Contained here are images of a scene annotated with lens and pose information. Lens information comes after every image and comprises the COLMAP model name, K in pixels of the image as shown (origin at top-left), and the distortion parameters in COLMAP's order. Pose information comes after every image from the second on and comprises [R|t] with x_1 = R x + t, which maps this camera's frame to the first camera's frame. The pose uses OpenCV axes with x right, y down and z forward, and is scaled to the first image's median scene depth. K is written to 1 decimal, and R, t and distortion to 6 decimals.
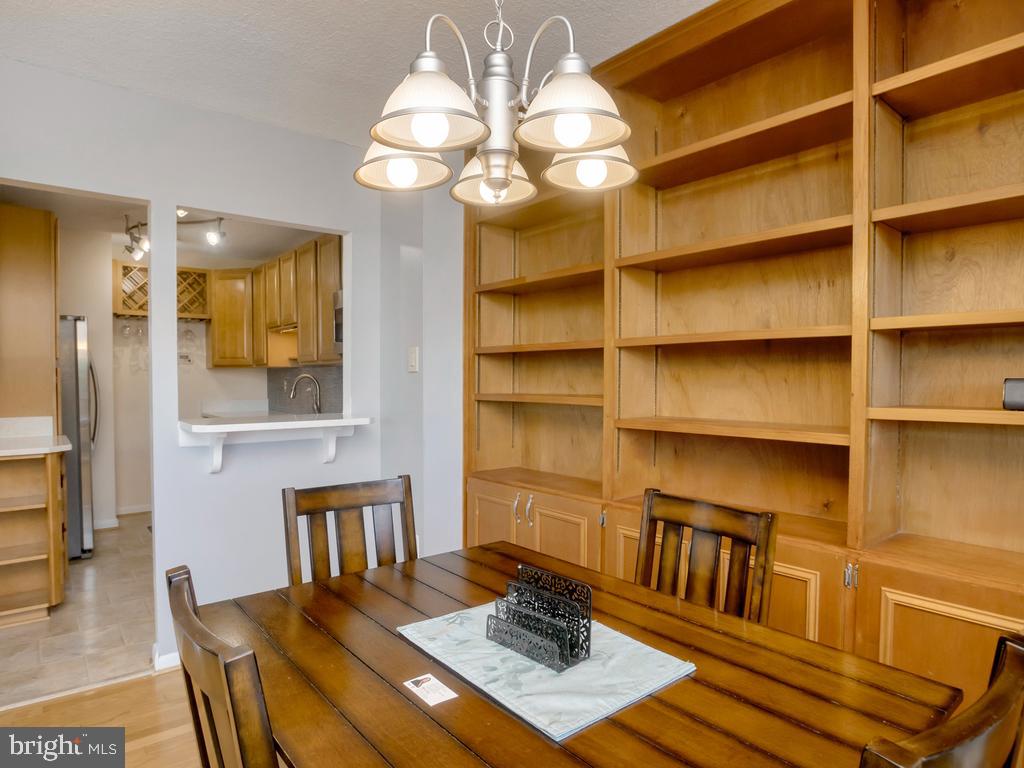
lens RADIAL K [[600.5, 0, 512.0], [0, 600.5, 384.0], [0, 0, 1]] dist [-0.020221, 0.001004]
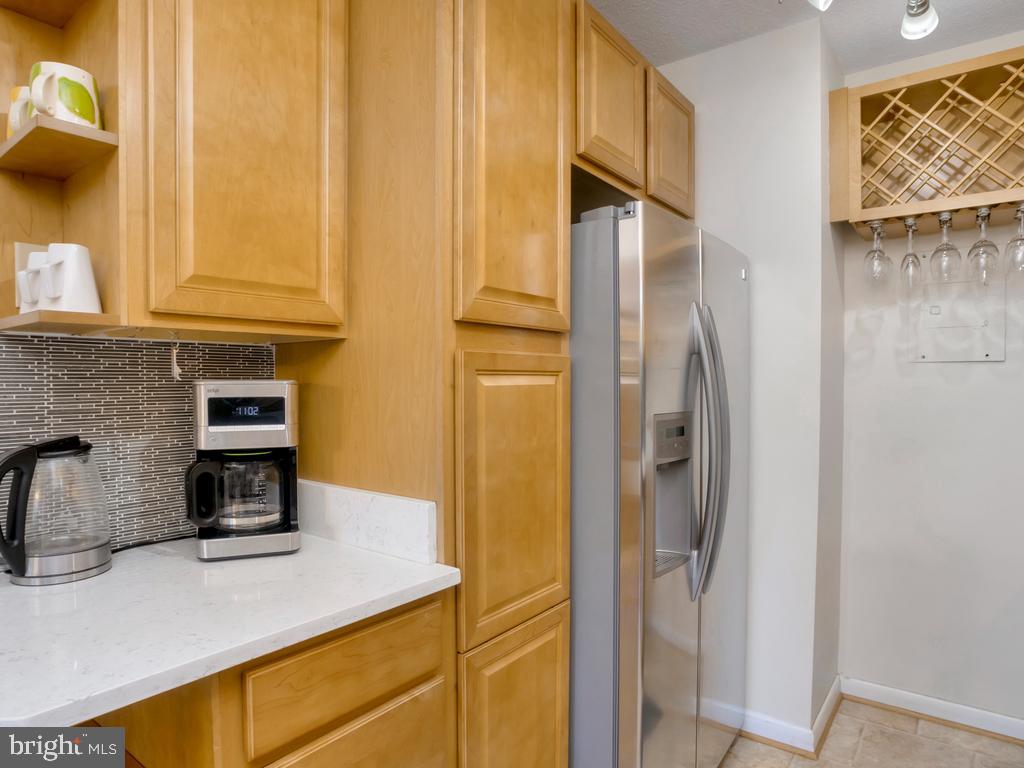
lens RADIAL K [[600.5, 0, 512.0], [0, 600.5, 384.0], [0, 0, 1]] dist [-0.020221, 0.001004]
pose [[0.227892, 0.011787, -0.973615, -0.305243], [-0.013368, 0.999870, 0.008975, -0.009051], [0.973595, 0.010970, 0.228020, 0.650998]]
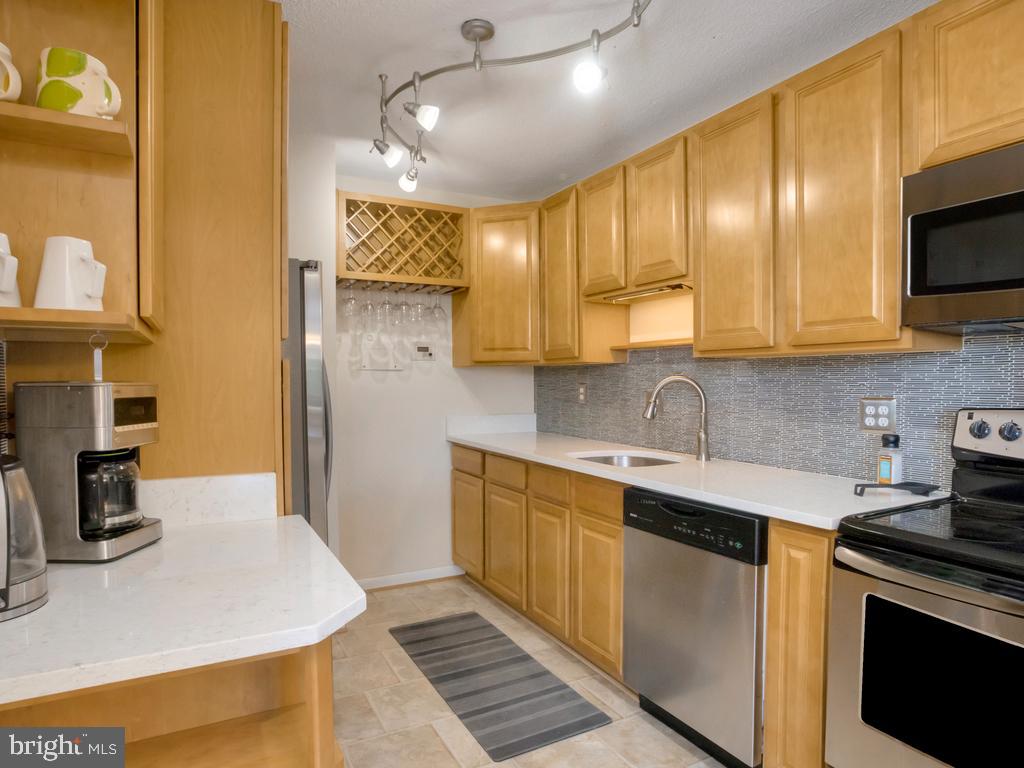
lens RADIAL K [[600.5, 0, 512.0], [0, 600.5, 384.0], [0, 0, 1]] dist [-0.020221, 0.001004]
pose [[0.983296, 0.000780, -0.182012, -0.355549], [-0.001692, 0.999987, -0.004854, -0.005313], [0.182006, 0.005081, 0.983284, 0.405602]]
